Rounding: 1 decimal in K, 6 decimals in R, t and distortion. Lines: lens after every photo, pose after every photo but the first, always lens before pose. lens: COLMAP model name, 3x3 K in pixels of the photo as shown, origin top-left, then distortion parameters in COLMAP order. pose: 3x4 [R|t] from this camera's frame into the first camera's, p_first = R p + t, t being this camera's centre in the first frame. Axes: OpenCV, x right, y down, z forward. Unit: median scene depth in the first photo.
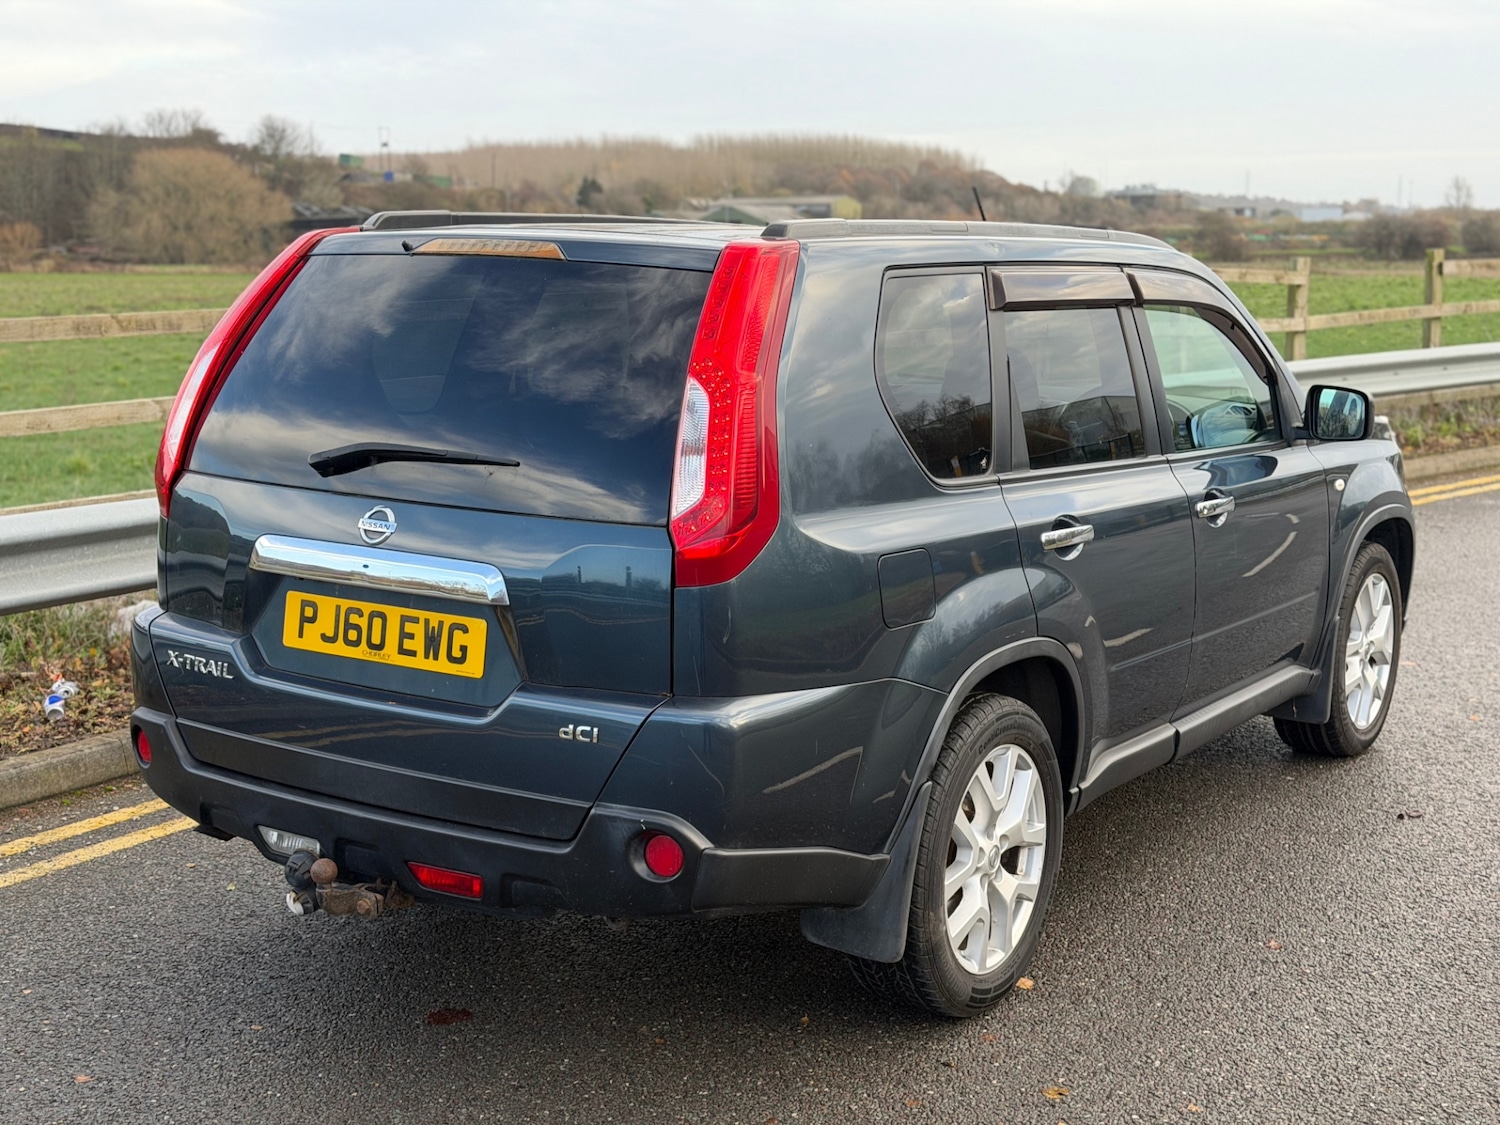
lens RADIAL K [[2032.6, 0, 747.5], [0, 2032.6, 571.2], [0, 0, 1]] dist [0.174753, -0.327199]
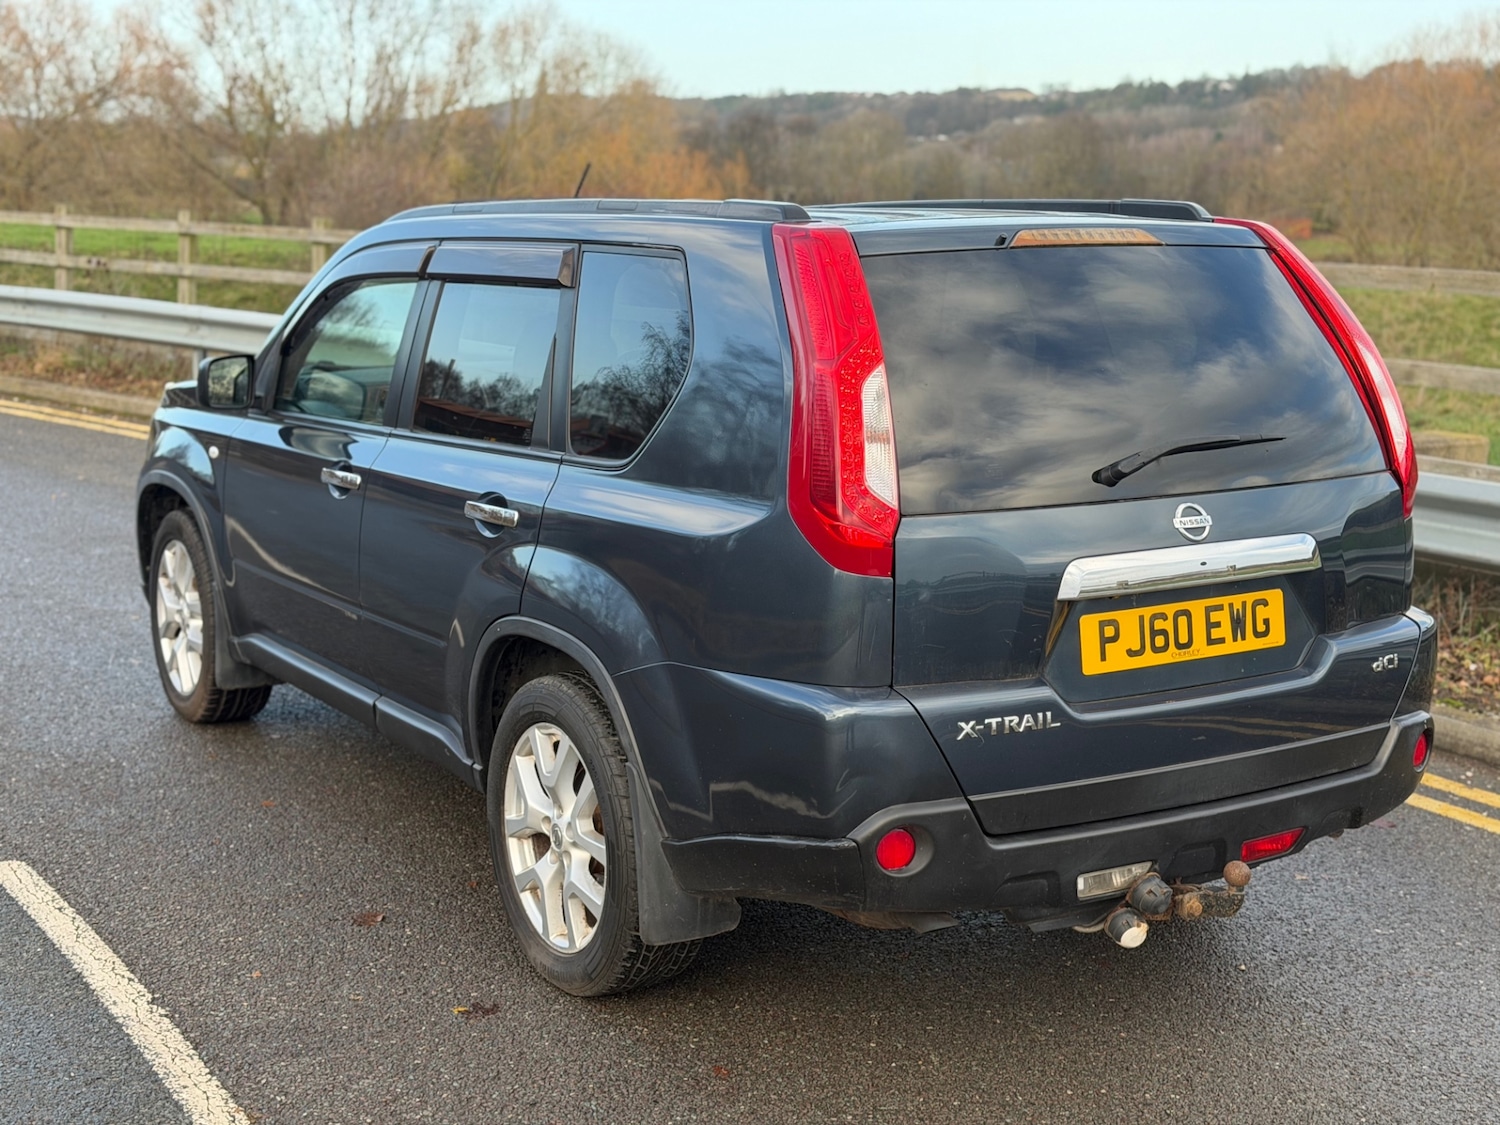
lens RADIAL K [[2029.4, 0, 752.2], [0, 2029.4, 585.2], [0, 0, 1]] dist [0.180862, -0.343196]
pose [[0.431756, -0.179177, 0.884015, -1.037130], [0.164020, 0.979327, 0.118387, -0.129797], [-0.886952, 0.093882, 0.452219, 0.671883]]
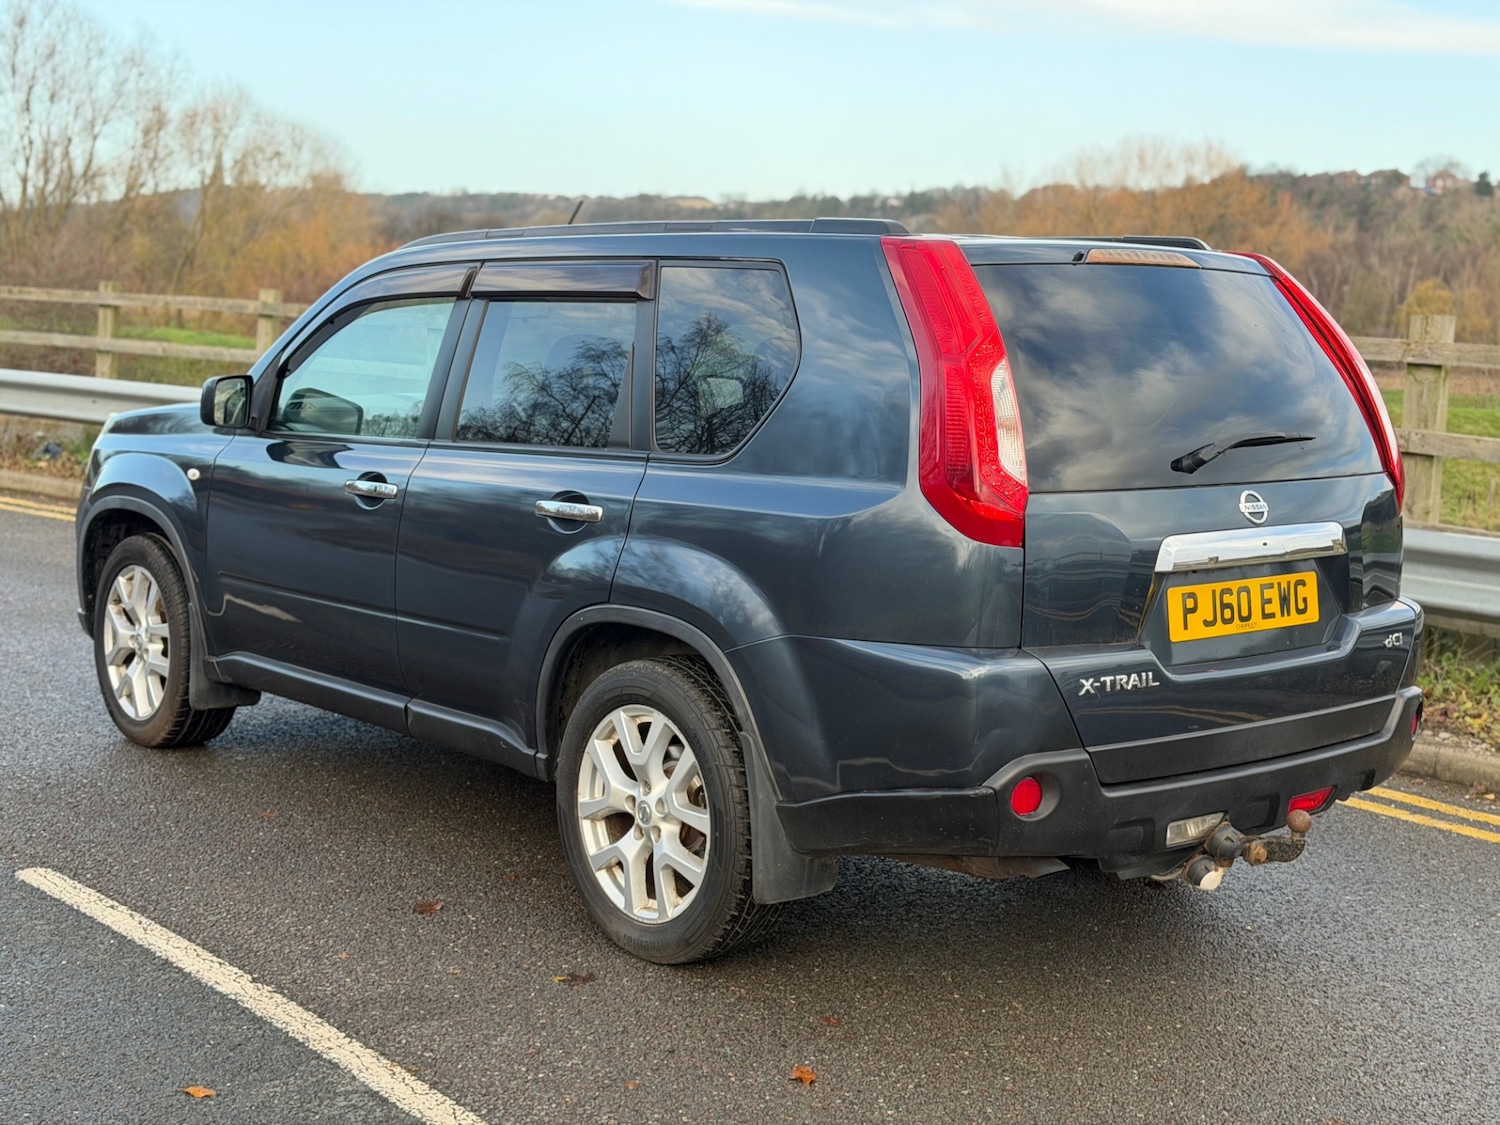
lens RADIAL K [[2032.6, 0, 747.5], [0, 2032.6, 571.2], [0, 0, 1]] dist [0.174753, -0.327199]
pose [[0.289522, -0.130052, 0.948295, -1.187353], [0.151101, 0.984514, 0.088887, -0.115505], [-0.945170, 0.117554, 0.304689, 0.833769]]
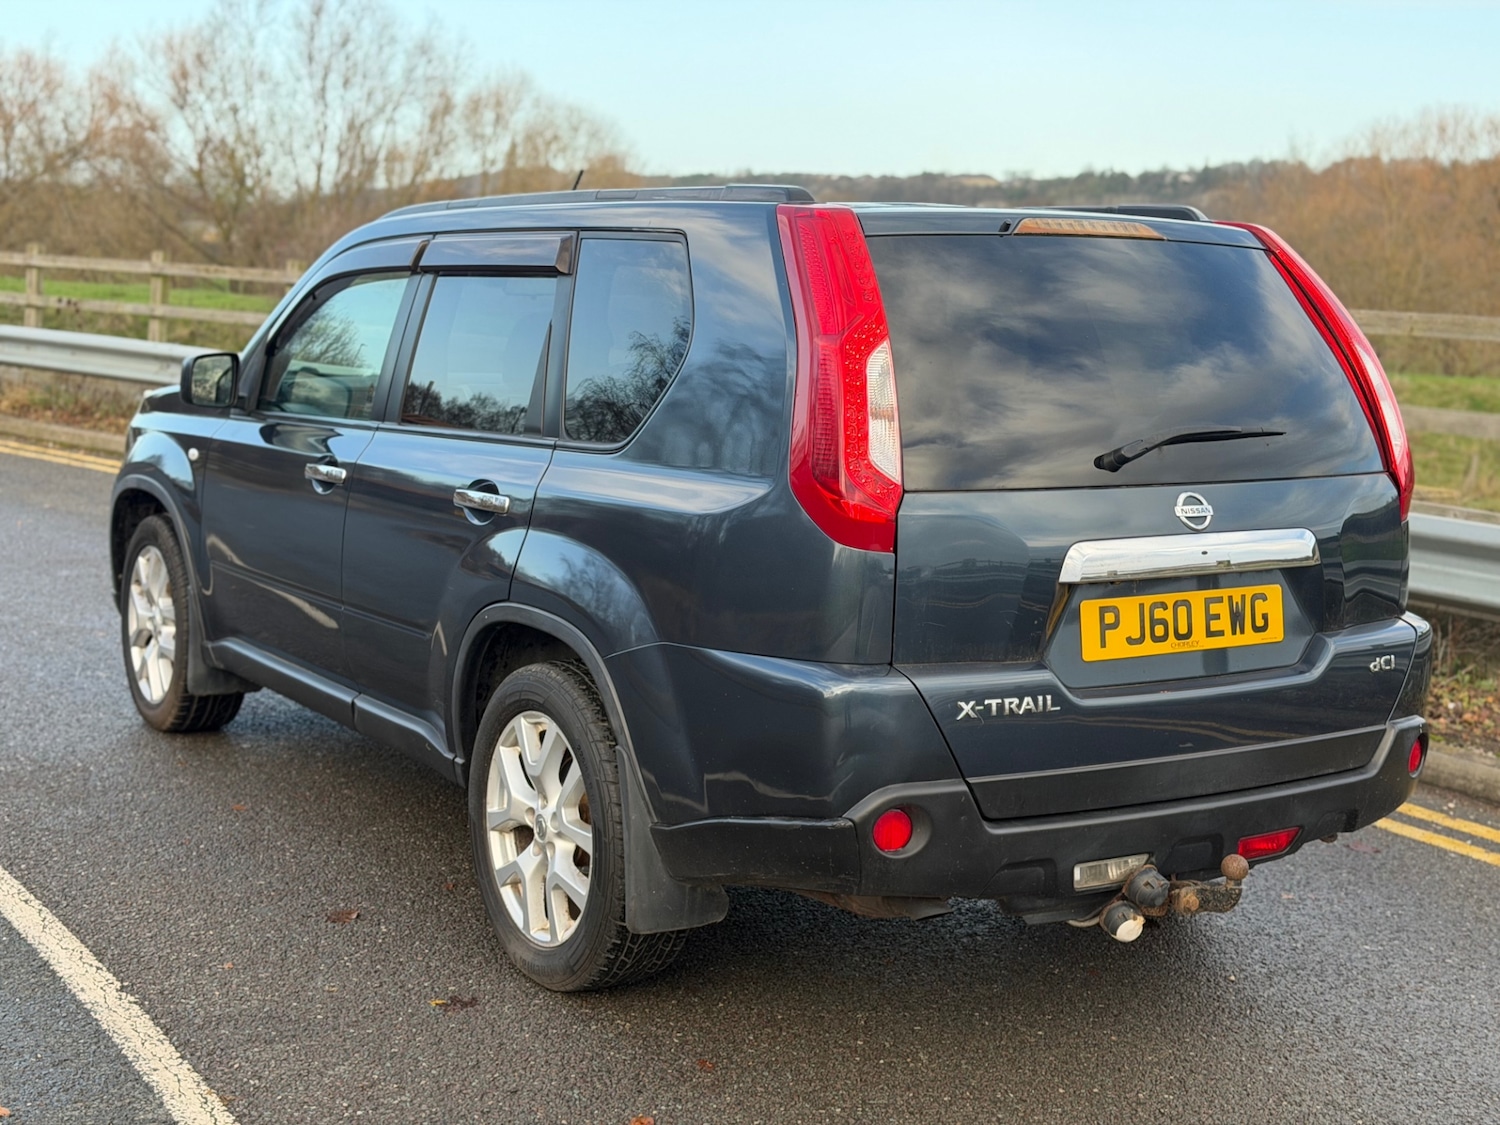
lens RADIAL K [[2032.6, 0, 747.5], [0, 2032.6, 571.2], [0, 0, 1]] dist [0.174753, -0.327199]
pose [[0.418626, -0.131379, 0.898605, -1.042718], [0.141619, 0.986820, 0.078301, -0.090981], [-0.897049, 0.094481, 0.431714, 0.695005]]
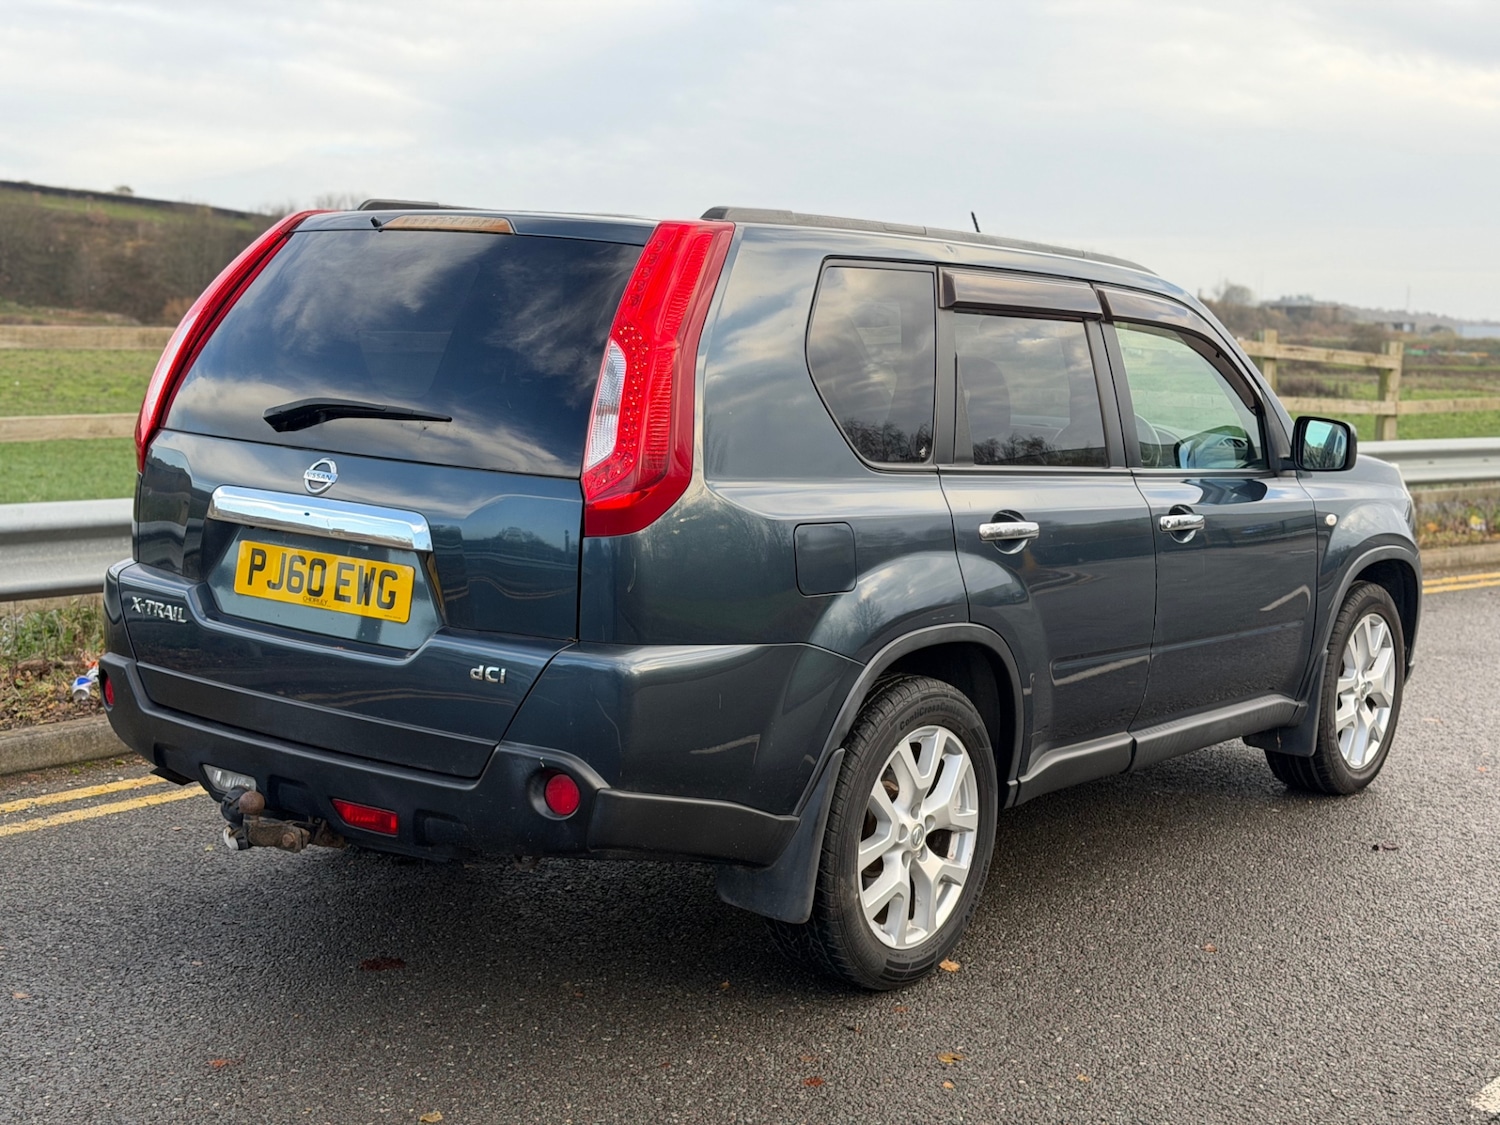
lens RADIAL K [[2037.1, 0, 769.8], [0, 2037.1, 567.2], [0, 0, 1]] dist [0.164363, -0.274446]
pose [[0.997457, 0.040811, -0.058433, 0.101954], [-0.043583, 0.997944, -0.046987, 0.057494], [0.056395, 0.049415, 0.997185, -0.033889]]
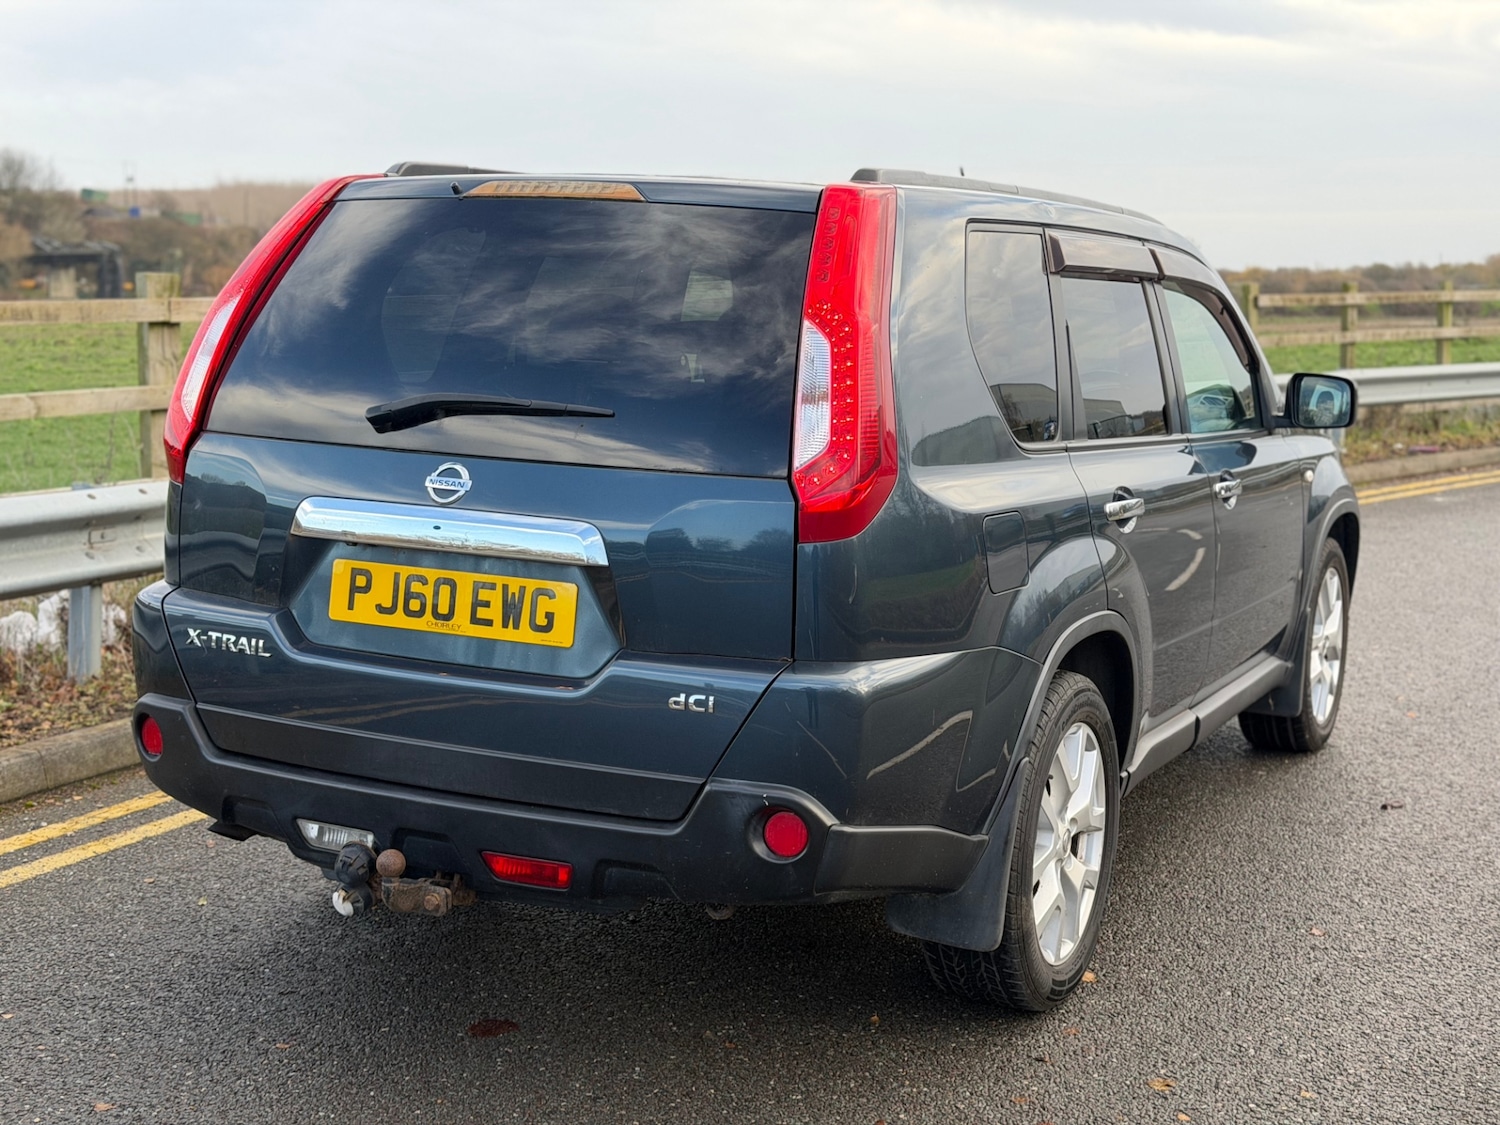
lens RADIAL K [[2030.9, 0, 769.8], [0, 2030.9, 541.0], [0, 0, 1]] dist [0.176306, -0.347547]
pose [[0.991670, -0.001687, 0.128791, -0.140784], [0.006479, 0.999302, -0.036801, 0.034285], [-0.128639, 0.037329, 0.990989, 0.067444]]
